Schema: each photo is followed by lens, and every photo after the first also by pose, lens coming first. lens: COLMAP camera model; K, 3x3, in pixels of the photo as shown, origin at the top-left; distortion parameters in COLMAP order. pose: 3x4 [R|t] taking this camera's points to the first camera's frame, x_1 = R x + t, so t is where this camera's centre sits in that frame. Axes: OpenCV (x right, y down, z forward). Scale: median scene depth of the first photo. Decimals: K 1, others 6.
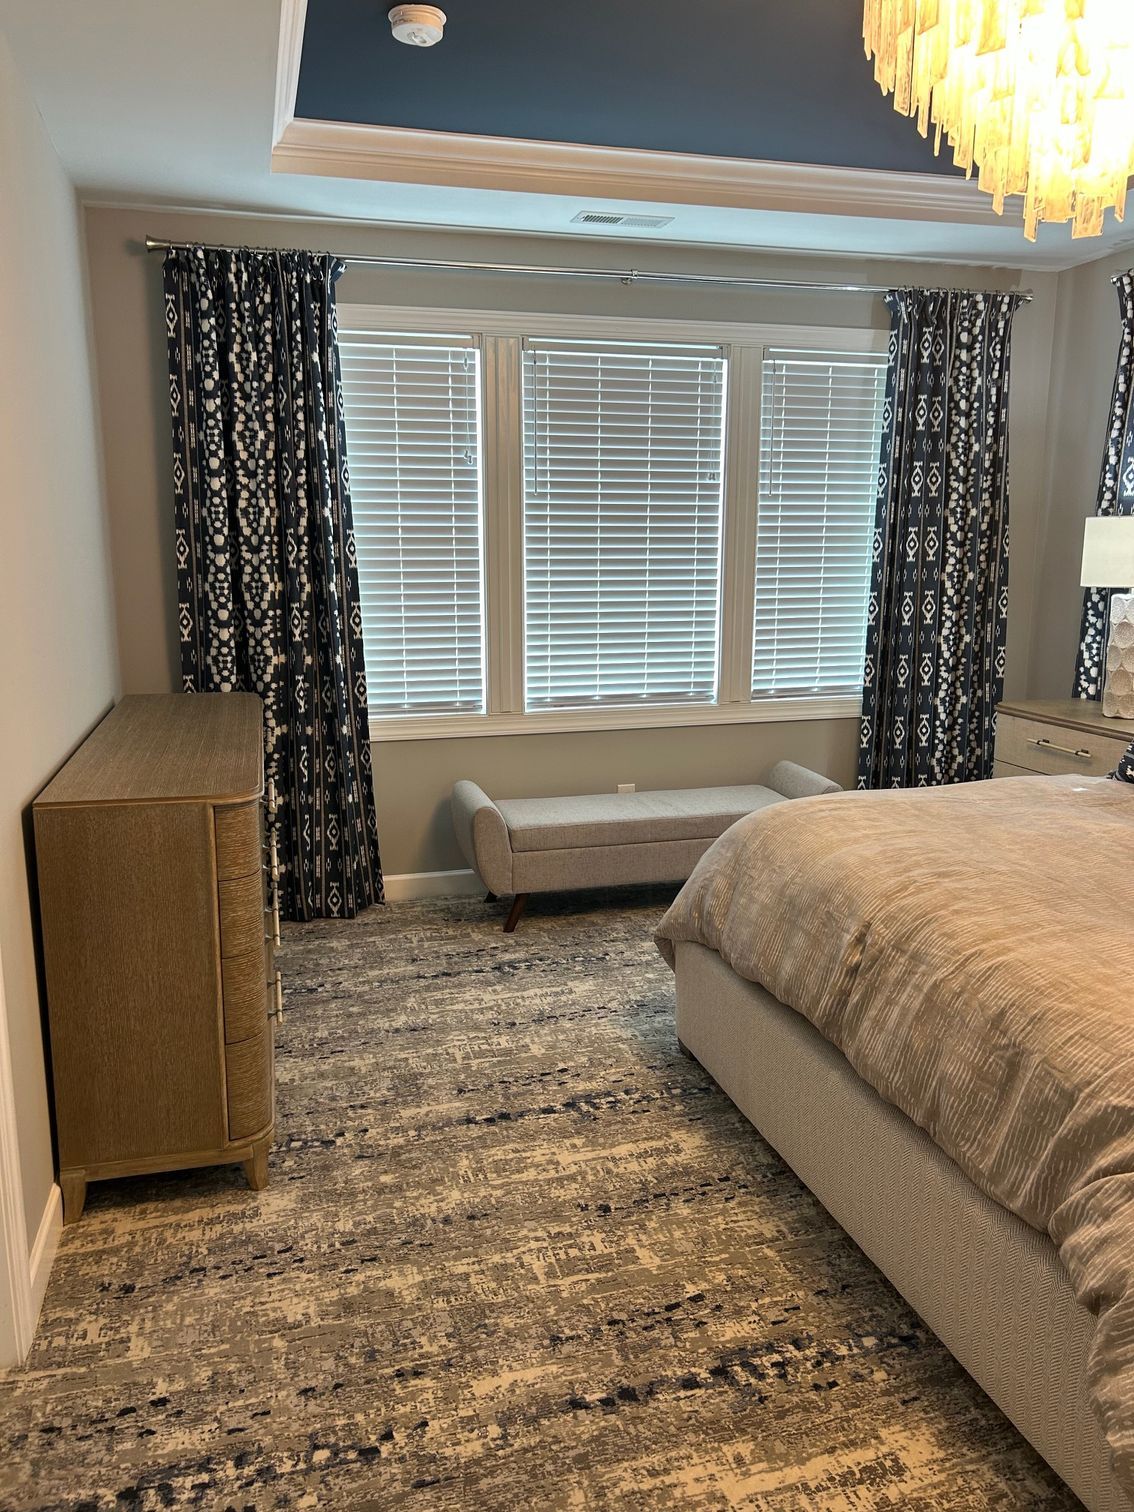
lens RADIAL K [[1132.5, 0, 568.2], [0, 1132.5, 763.5], [0, 0, 1]] dist [0.053110, -0.061864]
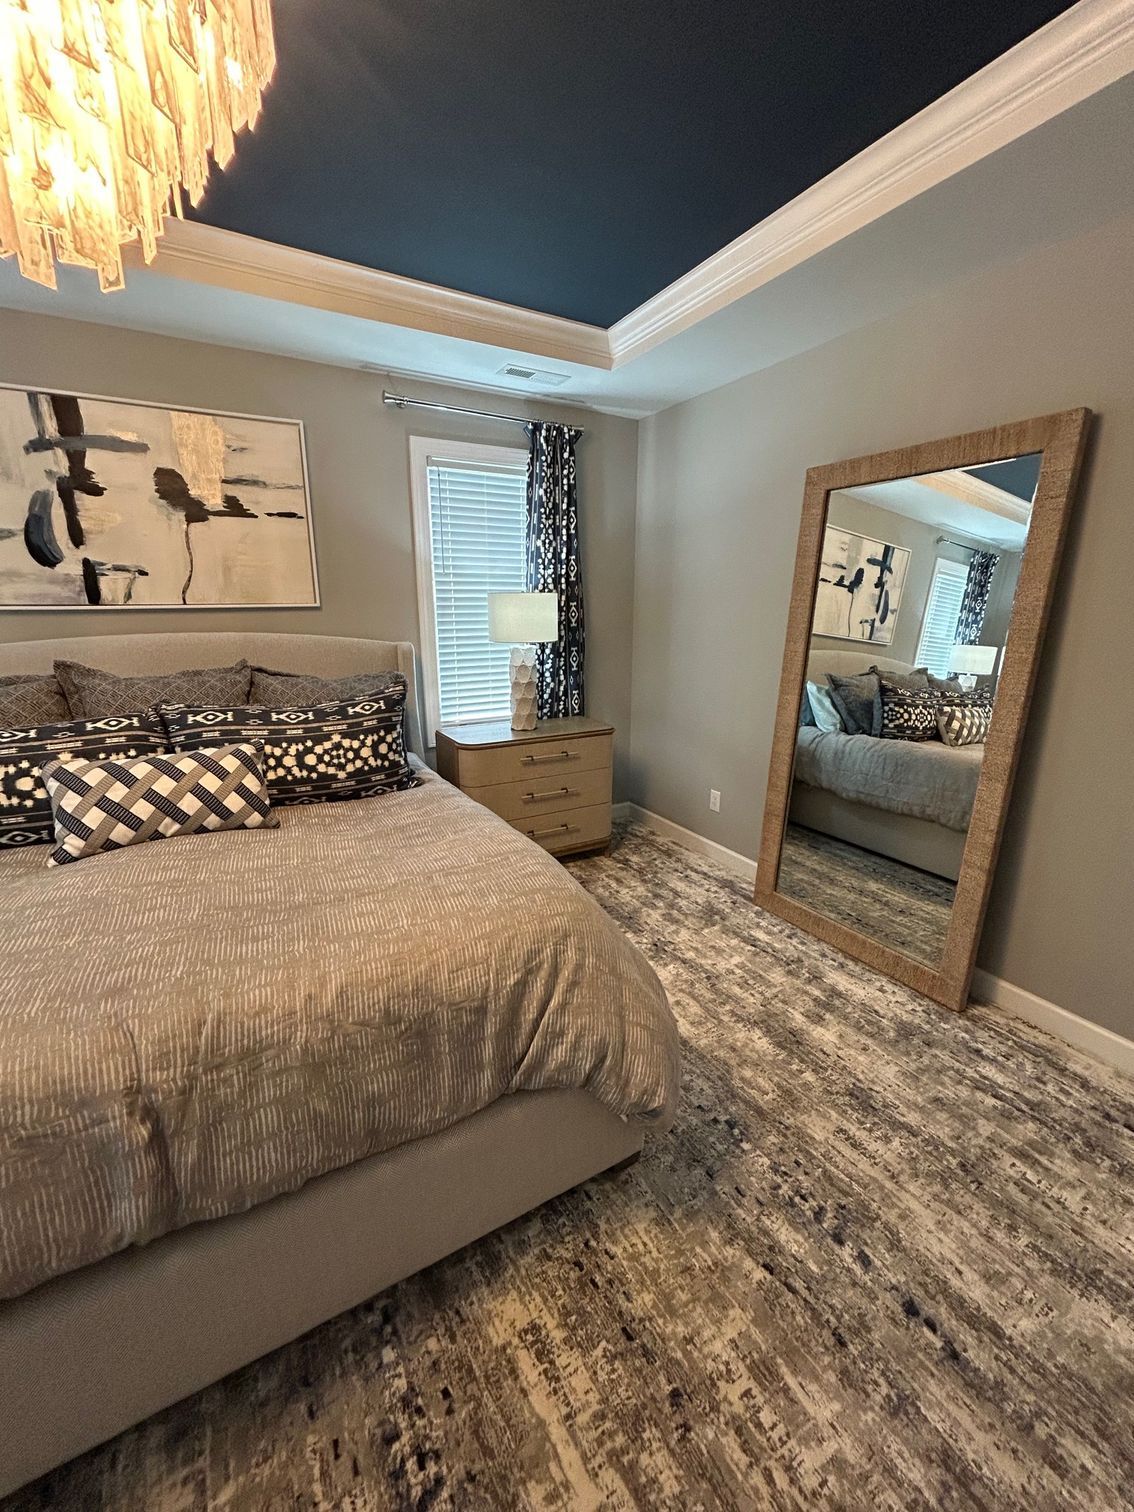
lens RADIAL K [[630.9, 0, 569.1], [0, 630.9, 751.8], [0, 0, 1]] dist [0.025865, -0.002150]
pose [[-0.250880, -0.219518, 0.942800, -0.128680], [0.194798, 0.942576, 0.271302, -0.094217], [-0.948216, 0.251720, -0.193711, 0.446750]]
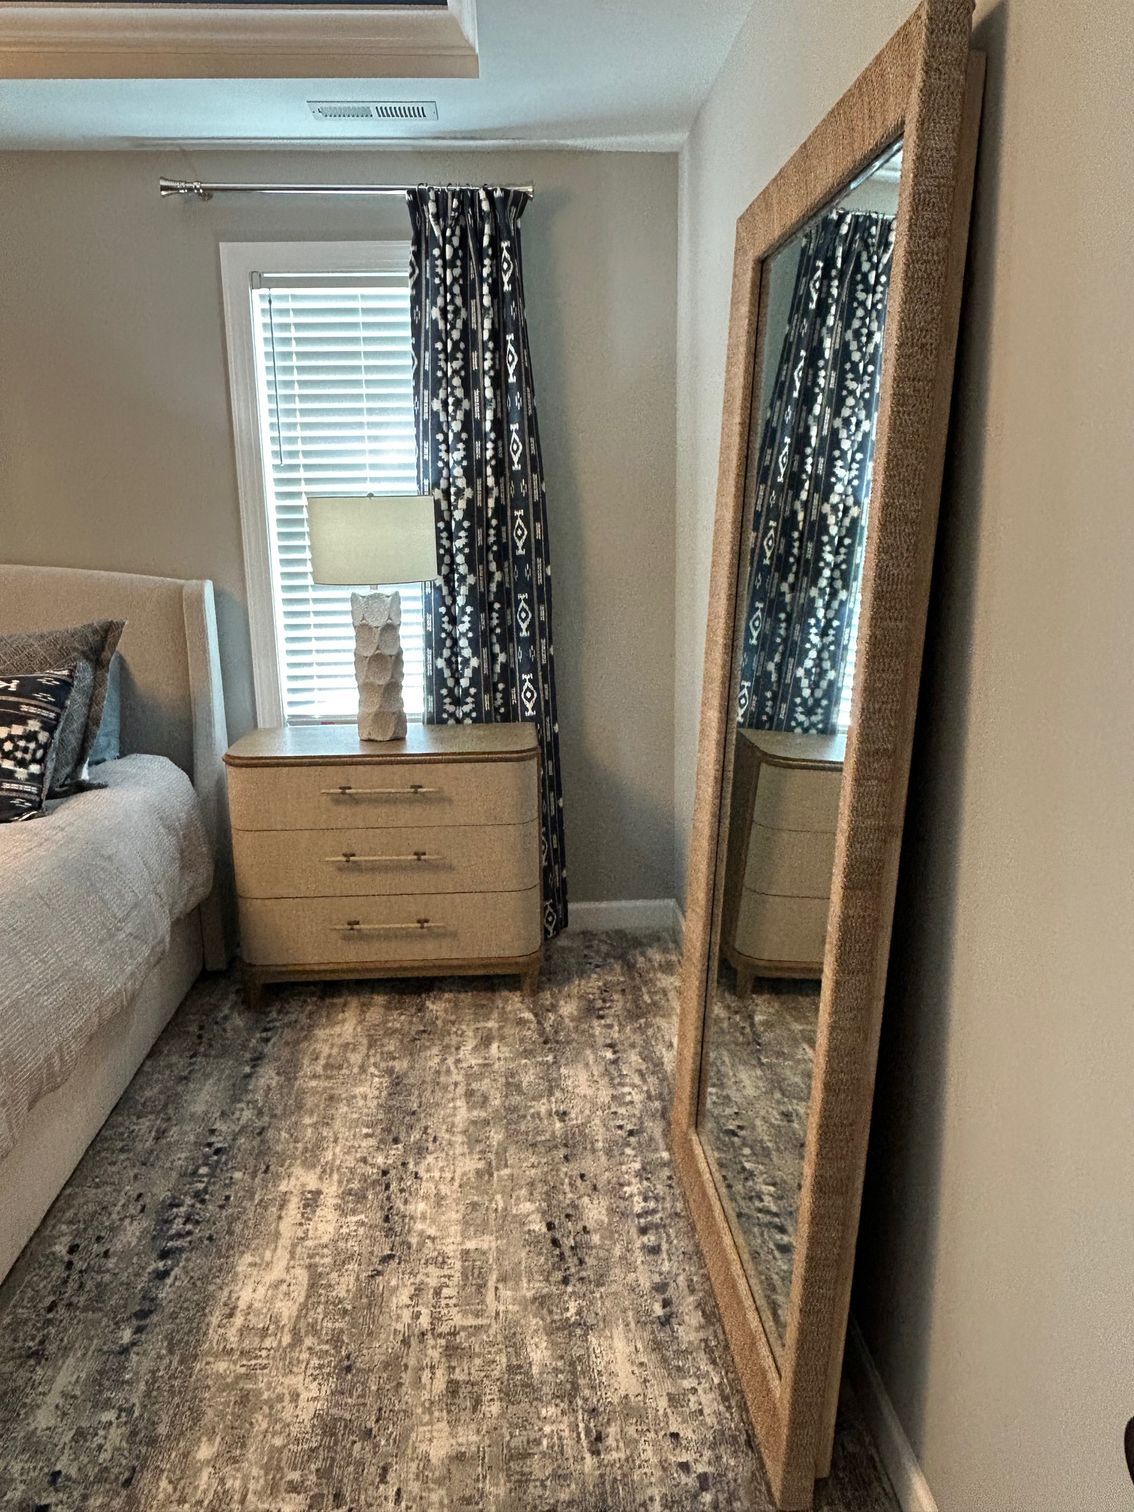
lens RADIAL K [[1104.3, 0, 559.0], [0, 1104.3, 755.3], [0, 0, 1]] dist [0.011412, -0.020019]
pose [[0.215075, -0.218176, 0.951915, -0.069640], [0.205677, 0.962983, 0.174242, -0.002886], [-0.954694, 0.158312, 0.251987, -0.037817]]
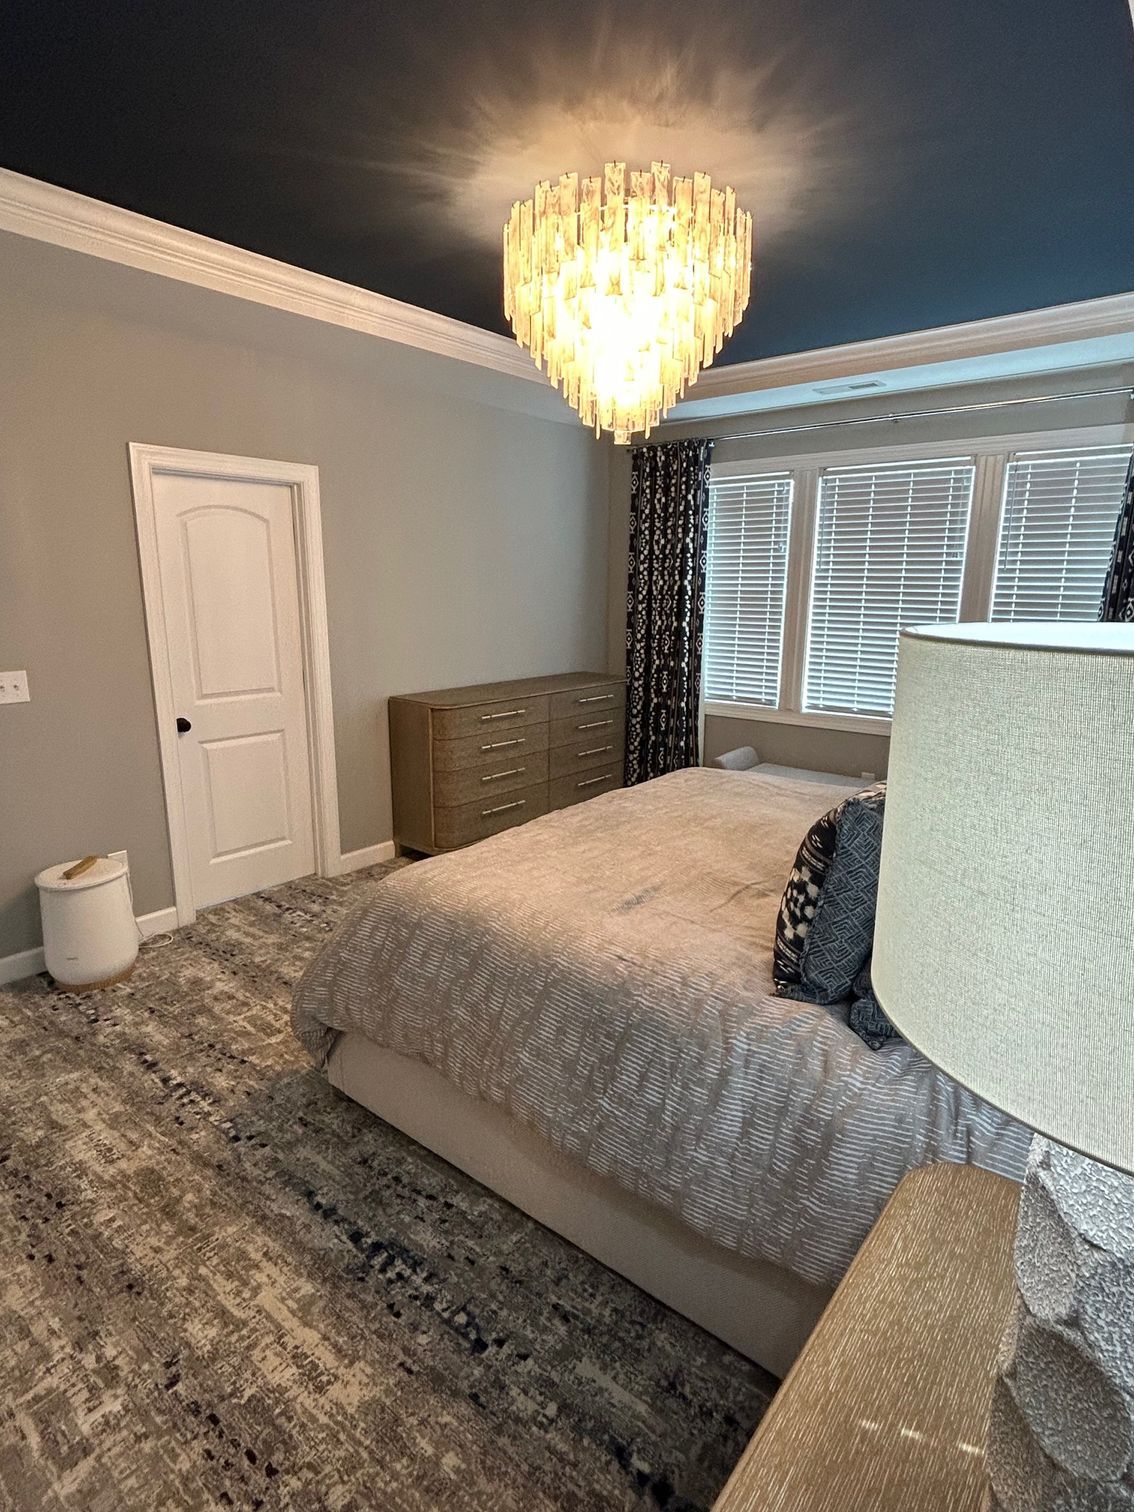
lens RADIAL K [[786.3, 0, 561.6], [0, 786.3, 759.6], [0, 0, 1]] dist [-0.003202, 0.001837]
pose [[0.578838, 0.185763, -0.794002, 0.711780], [-0.163982, 0.980332, 0.109812, -0.050917], [0.798785, 0.066639, 0.597915, 0.119338]]
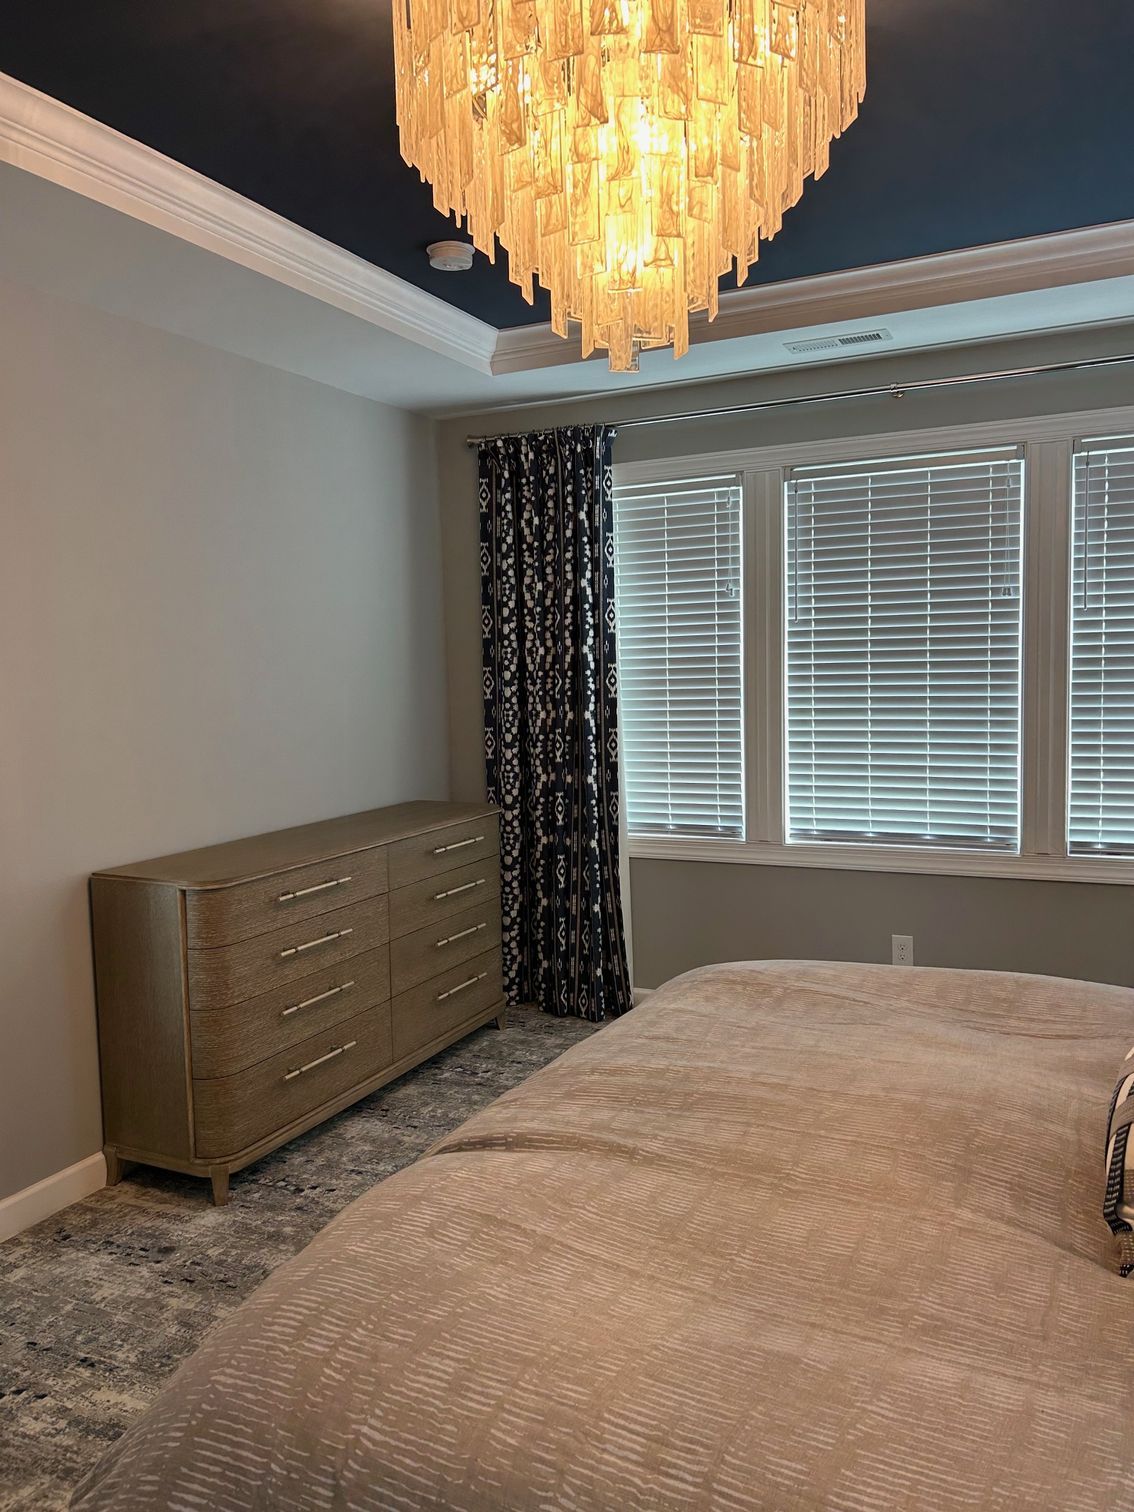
lens RADIAL K [[1132.5, 0, 563.8], [0, 1132.5, 763.0], [0, 0, 1]] dist [0.053110, -0.061864]
pose [[0.757151, 0.040803, -0.651965, 0.501985], [-0.100523, 0.993437, -0.054568, -0.046833], [0.645459, 0.106854, 0.756283, 0.157851]]
